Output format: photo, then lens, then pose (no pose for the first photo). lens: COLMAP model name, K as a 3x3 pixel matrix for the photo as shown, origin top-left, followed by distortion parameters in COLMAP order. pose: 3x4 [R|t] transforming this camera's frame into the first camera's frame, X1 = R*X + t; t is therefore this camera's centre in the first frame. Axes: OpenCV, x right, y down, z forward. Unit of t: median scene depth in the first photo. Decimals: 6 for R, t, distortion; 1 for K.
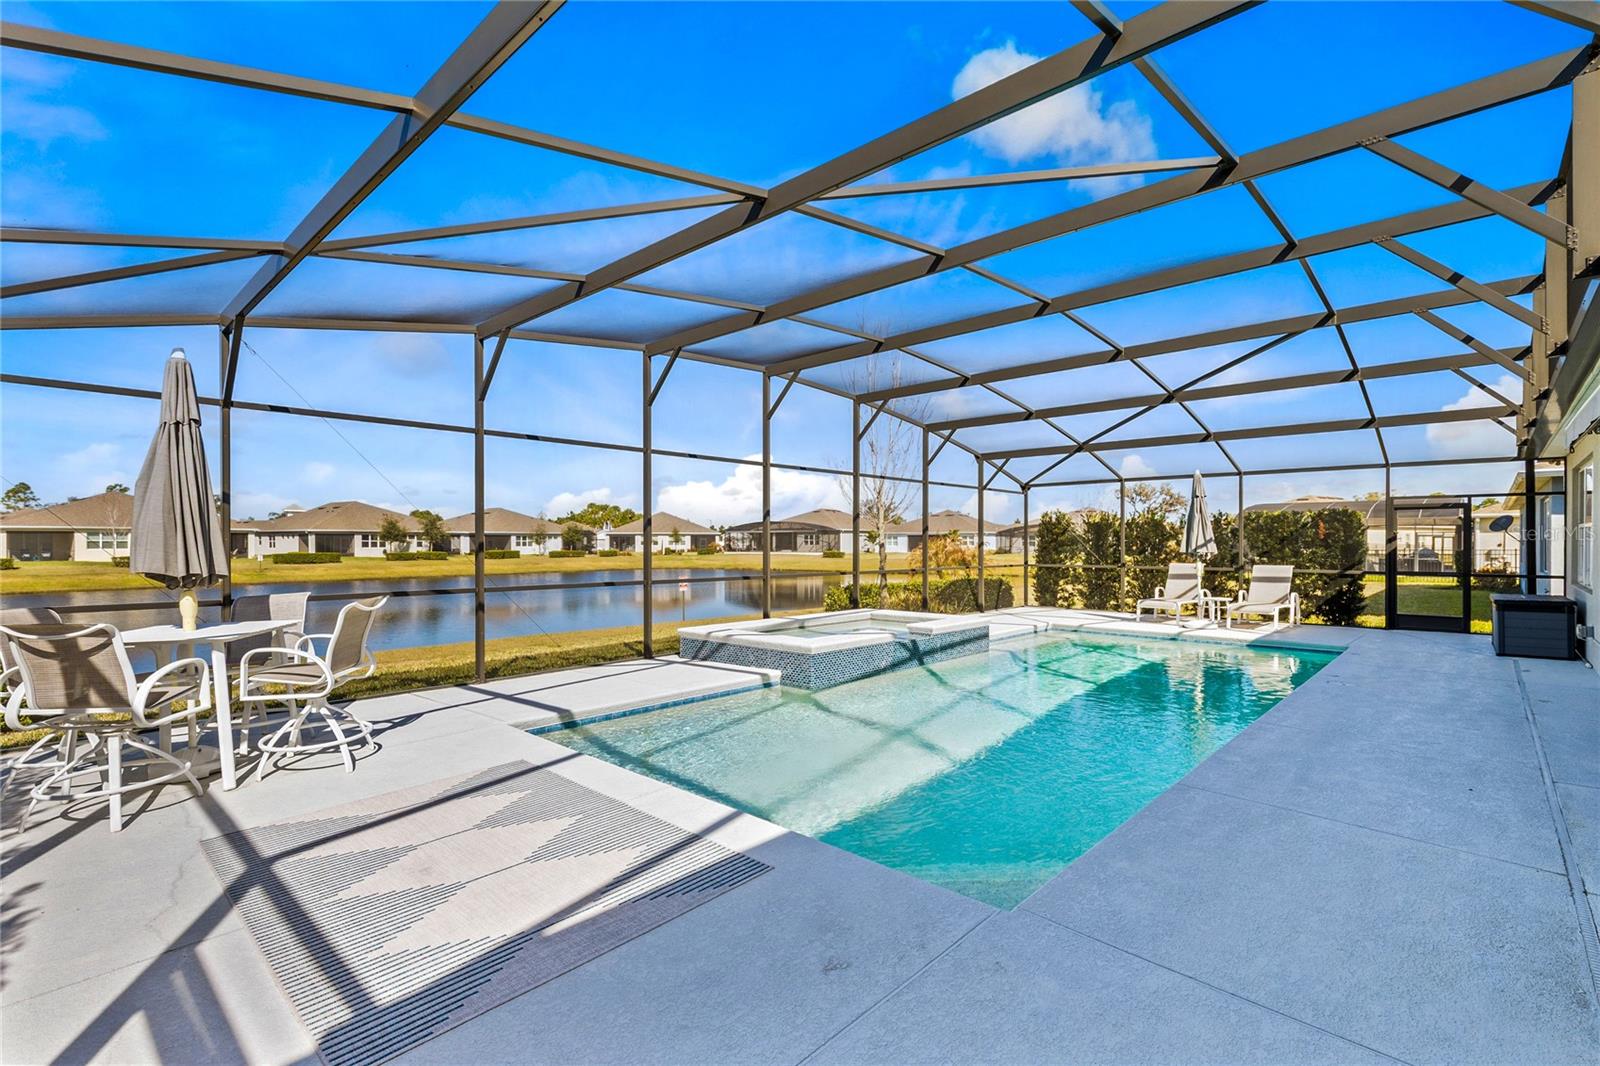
lens RADIAL K [[721.4, 0, 777.8], [0, 721.4, 544.7], [0, 0, 1]] dist [0.008563, 0.000155]
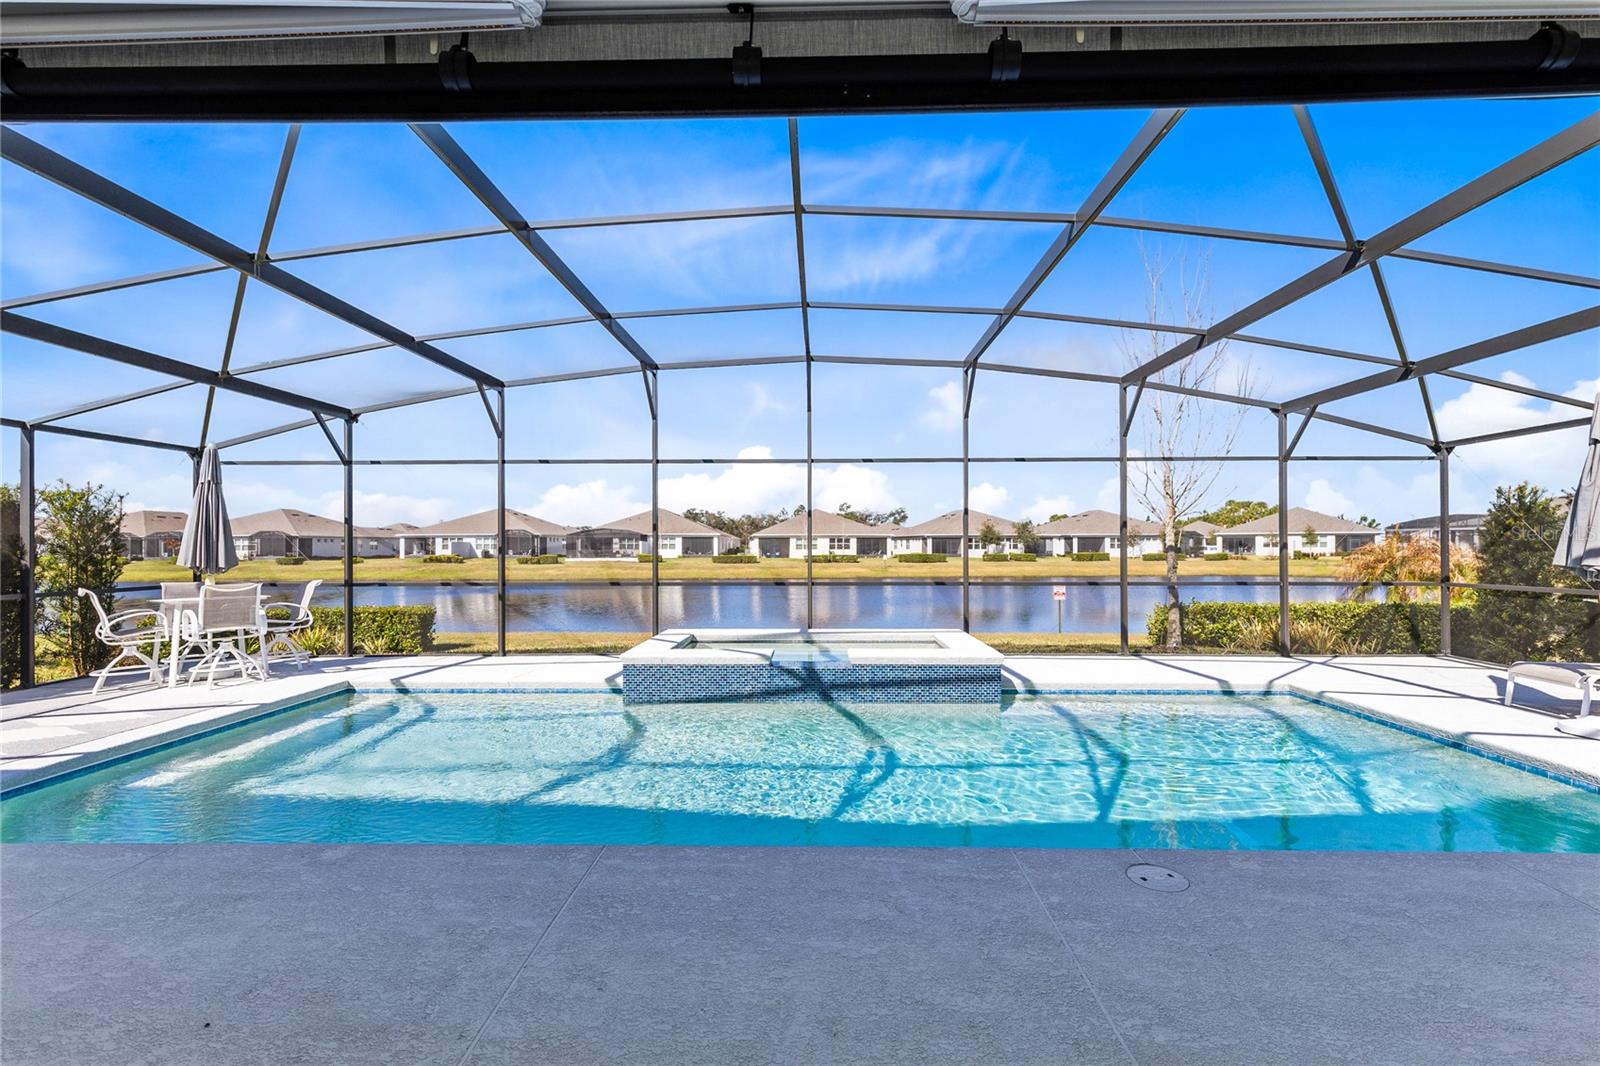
lens RADIAL K [[721.4, 0, 806.9], [0, 721.4, 547.6], [0, 0, 1]] dist [0.008563, 0.000155]
pose [[0.674924, 0.000725, -0.737887, 0.092509], [0.000189, 0.999999, 0.001156, -0.000222], [0.737887, -0.000920, 0.674923, 0.054888]]
